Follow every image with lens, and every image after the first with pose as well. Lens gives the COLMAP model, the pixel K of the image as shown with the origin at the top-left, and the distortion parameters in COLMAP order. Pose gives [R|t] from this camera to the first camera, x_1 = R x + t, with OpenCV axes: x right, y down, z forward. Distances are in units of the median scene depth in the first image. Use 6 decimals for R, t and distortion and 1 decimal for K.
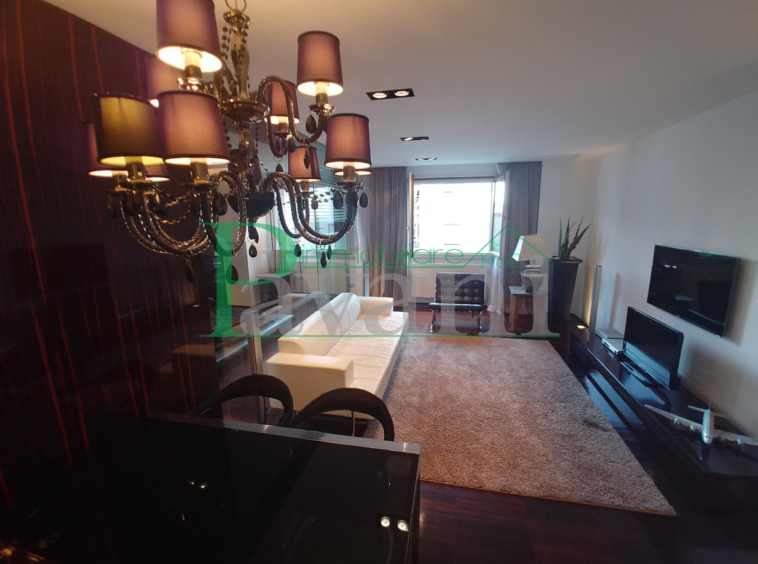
lens RADIAL K [[334.0, 0, 382.4], [0, 334.0, 283.8], [0, 0, 1]] dist [-0.040094, 0.000212]
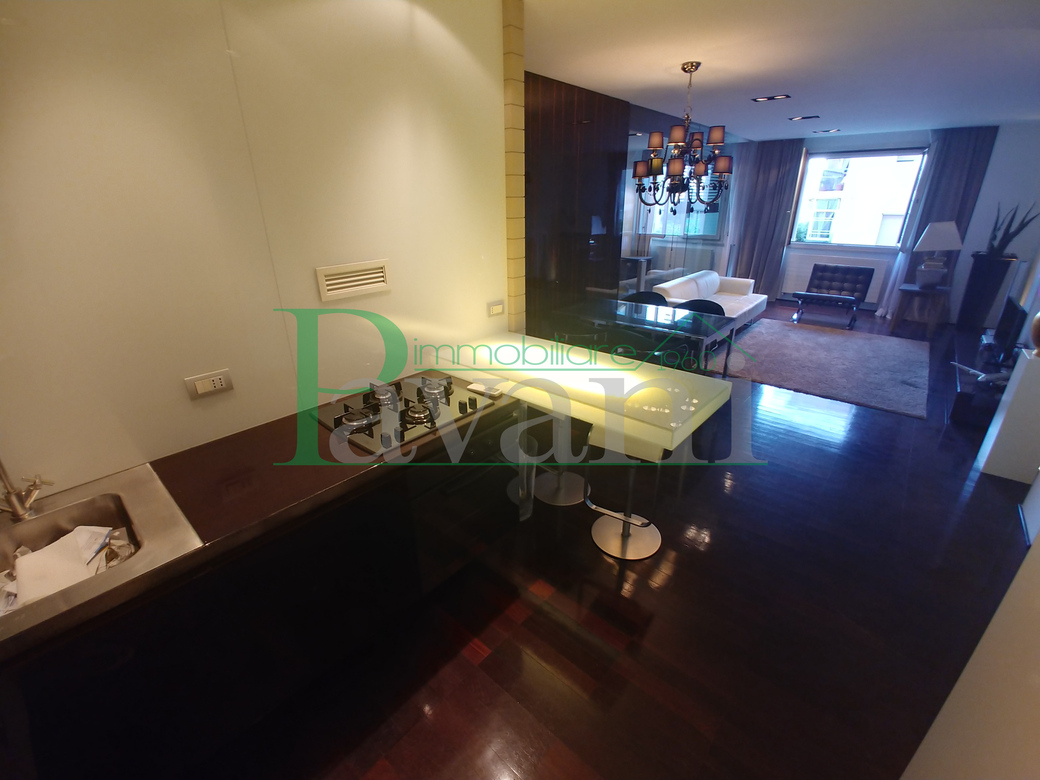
lens RADIAL K [[450.8, 0, 520.0], [0, 450.8, 390.0], [0, 0, 1]] dist [-0.027852, 0.000269]
pose [[0.874321, 0.189751, -0.446719, 0.077382], [-0.096407, 0.969966, 0.223320, 0.131801], [0.475677, -0.152186, 0.866355, -0.592935]]
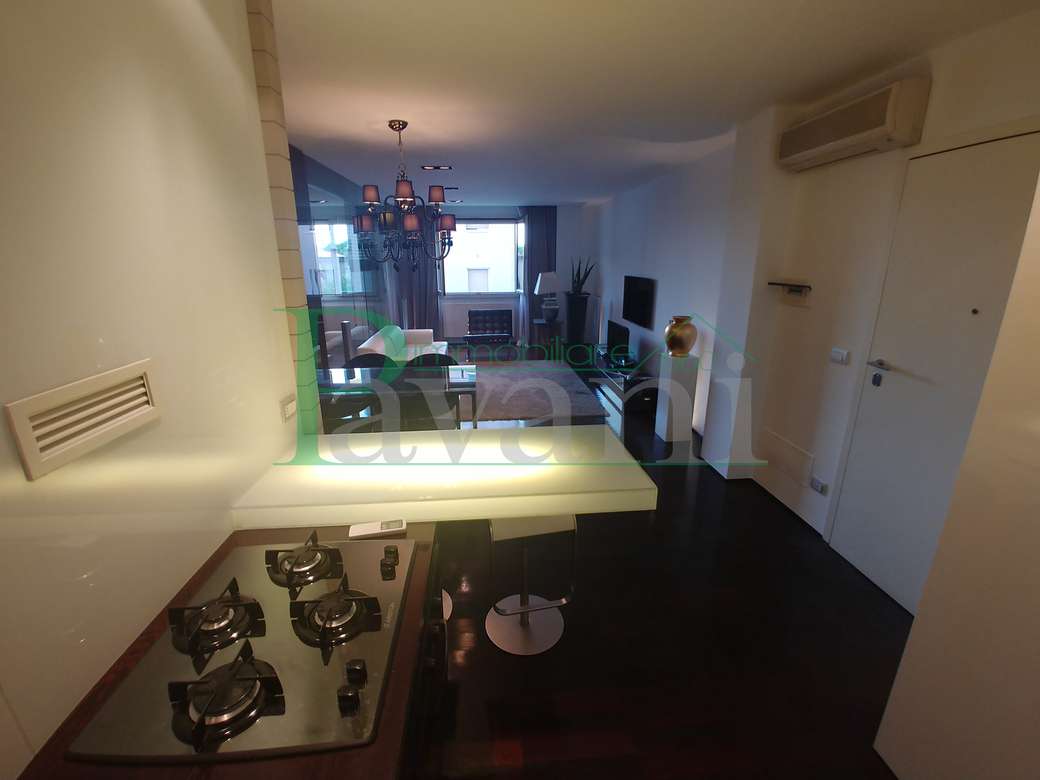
lens RADIAL K [[450.8, 0, 520.0], [0, 450.8, 390.0], [0, 0, 1]] dist [-0.027852, 0.000269]
pose [[0.957097, -0.075356, 0.279796, -0.121633], [0.052667, 0.994749, 0.087753, 0.124482], [-0.284940, -0.069252, 0.956040, -0.528223]]
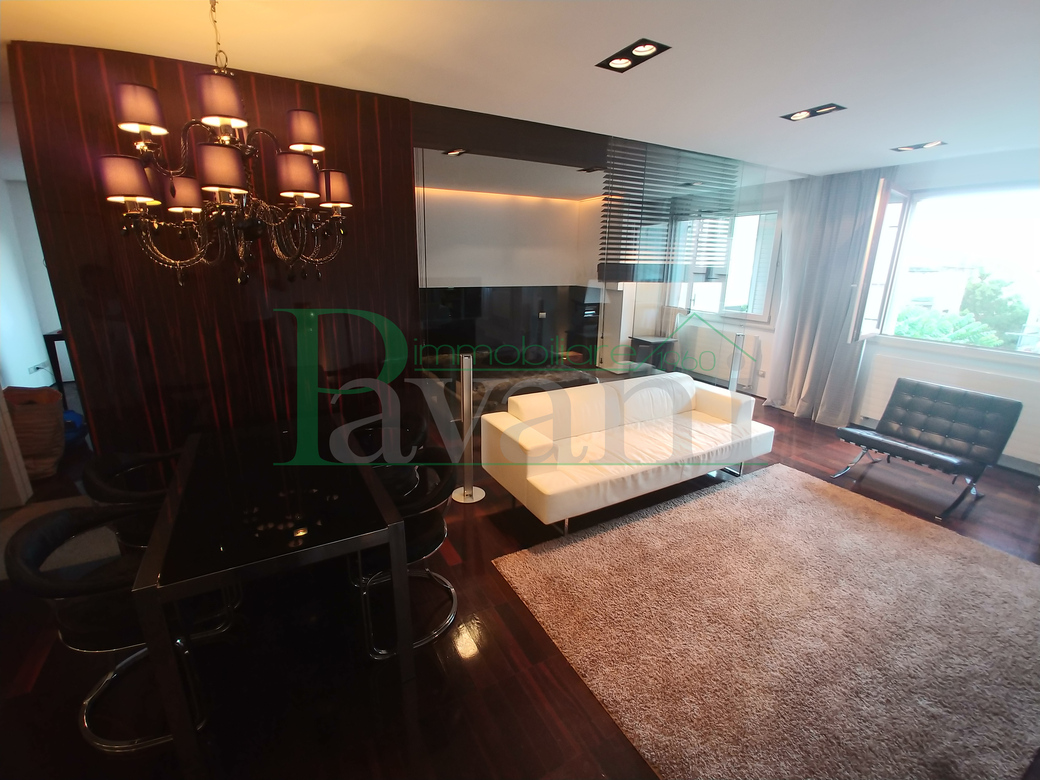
lens RADIAL K [[456.6, 0, 516.1], [0, 456.6, 392.2], [0, 0, 1]] dist [-0.021335, 0.000090]
pose [[0.663385, 0.227766, -0.712772, 0.318325], [-0.171653, 0.973468, 0.151312, -0.017270], [0.728324, 0.021971, 0.684880, 0.123943]]
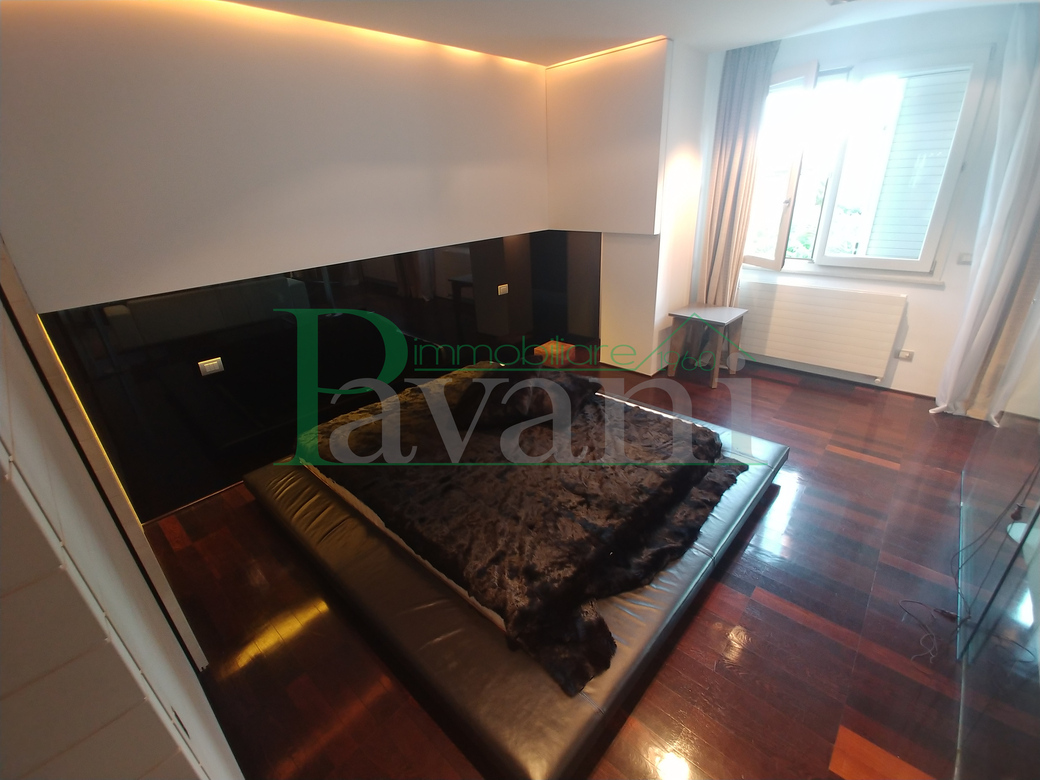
lens RADIAL K [[448.4, 0, 528.9], [0, 448.4, 388.7], [0, 0, 1]] dist [-0.021750, 0.000069]
pose [[0.889329, 0.165049, -0.426443, -0.374095], [-0.066008, 0.969157, 0.237442, -0.075837], [0.452480, -0.183015, 0.872793, 0.501488]]
